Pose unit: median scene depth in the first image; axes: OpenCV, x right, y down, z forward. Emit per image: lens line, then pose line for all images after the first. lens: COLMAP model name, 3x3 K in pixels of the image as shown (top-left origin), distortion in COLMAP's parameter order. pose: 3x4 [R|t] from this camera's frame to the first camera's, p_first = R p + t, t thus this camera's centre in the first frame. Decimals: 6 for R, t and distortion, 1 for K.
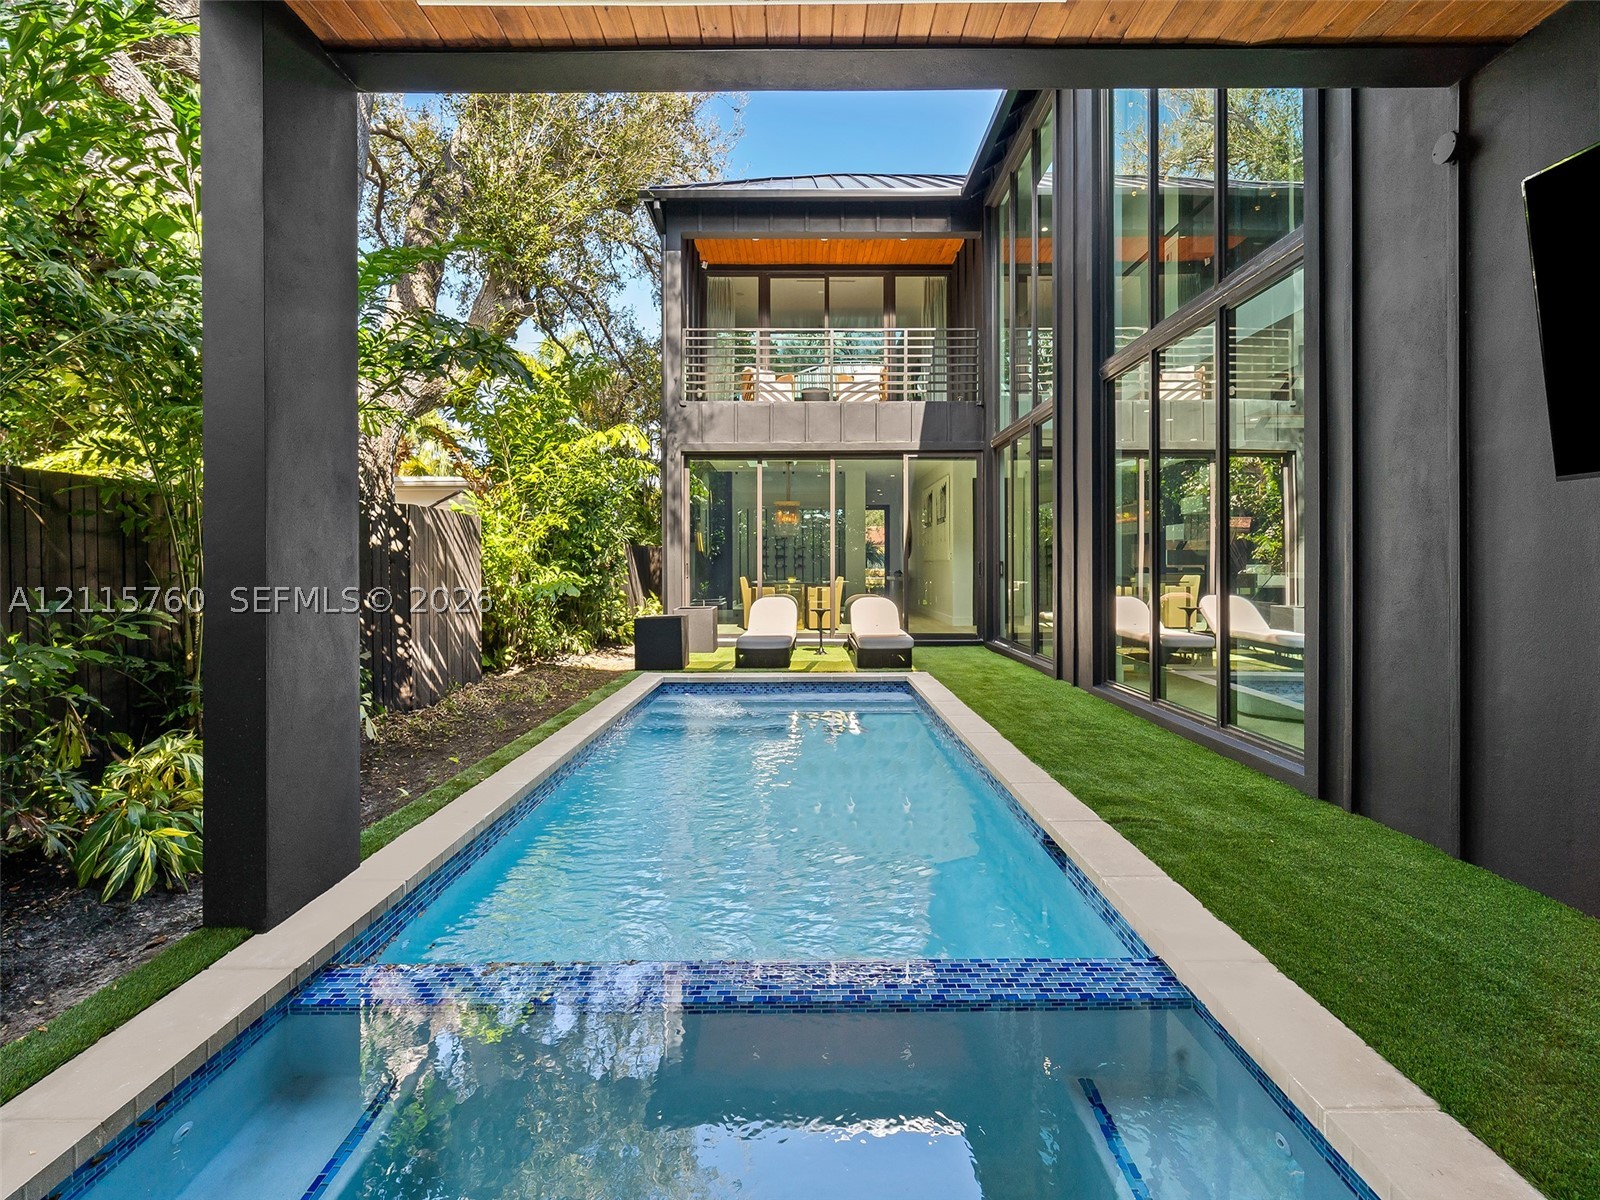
lens RADIAL K [[649.7, 0, 803.9], [0, 649.7, 565.3], [0, 0, 1]] dist [0.000171, 0.000019]
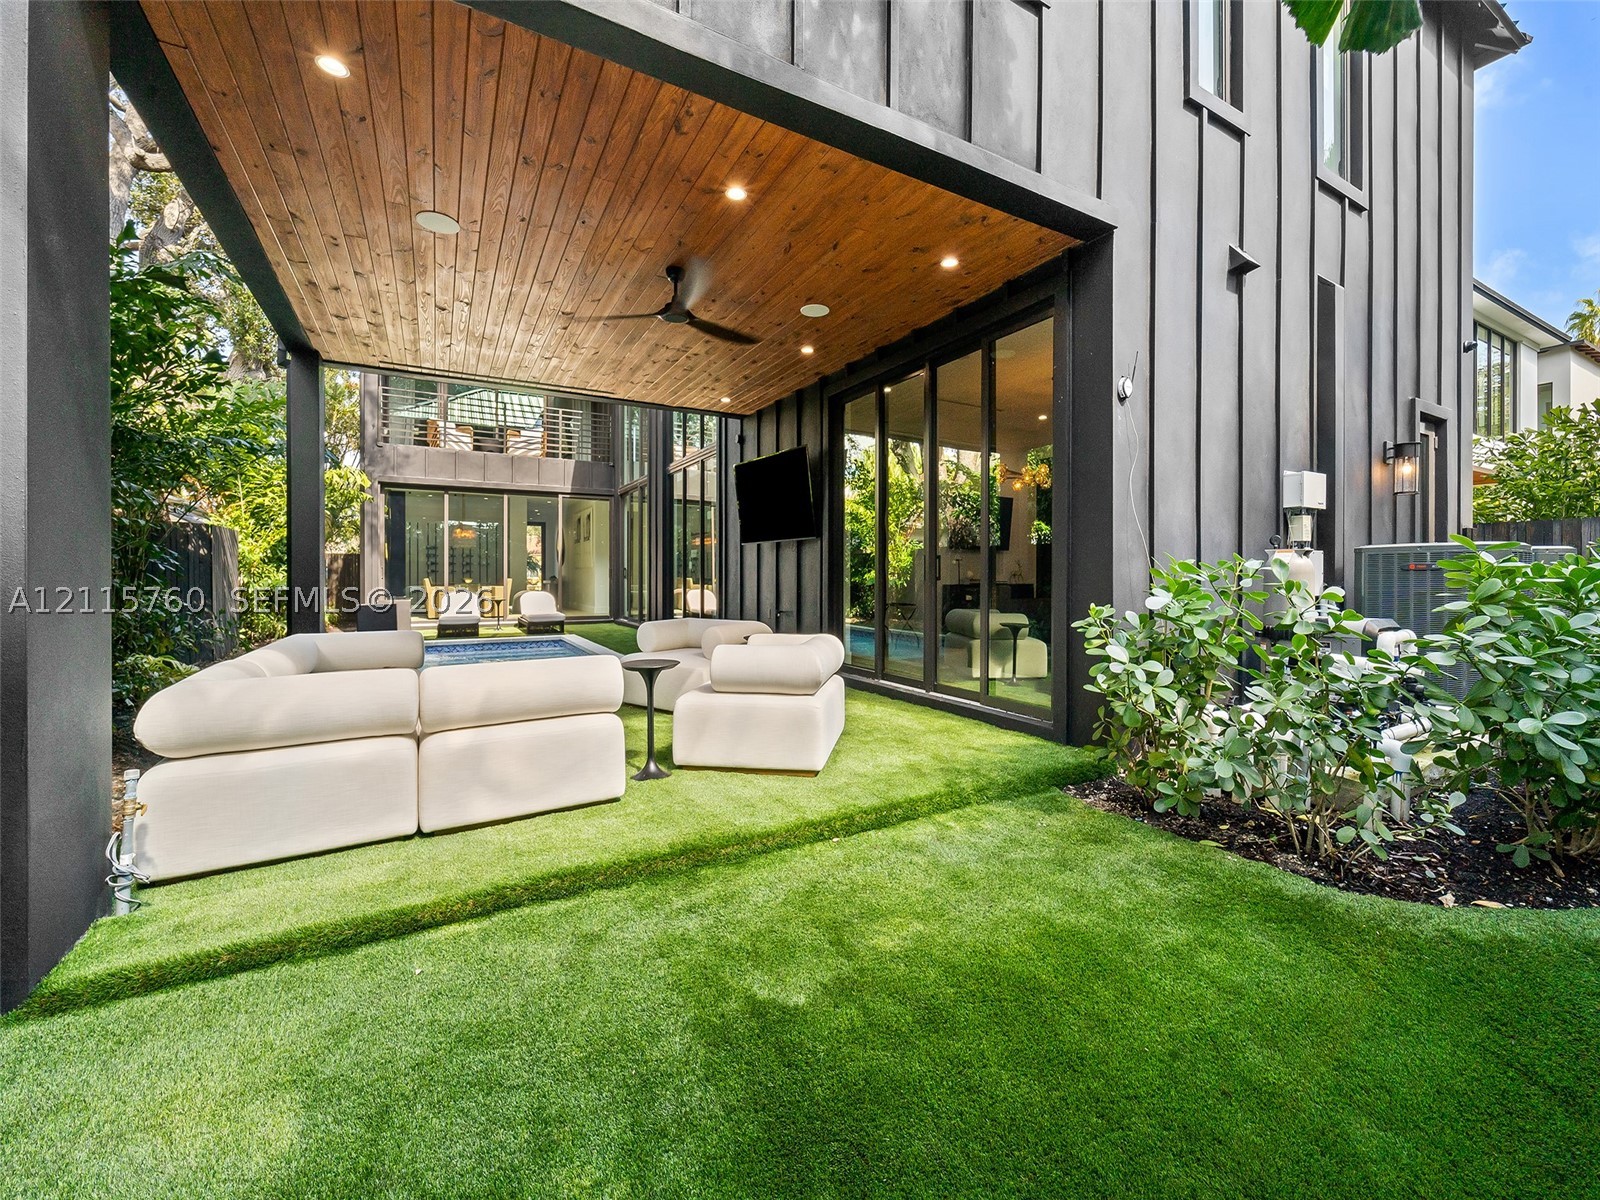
lens RADIAL K [[643.2, 0, 807.9], [0, 643.2, 576.1], [0, 0, 1]] dist [0.000421, -0.000024]
pose [[0.865591, 0.000447, 0.500751, -0.088896], [-0.000188, 1.000000, -0.000567, 0.015486], [-0.500751, 0.000397, 0.865591, -0.547883]]
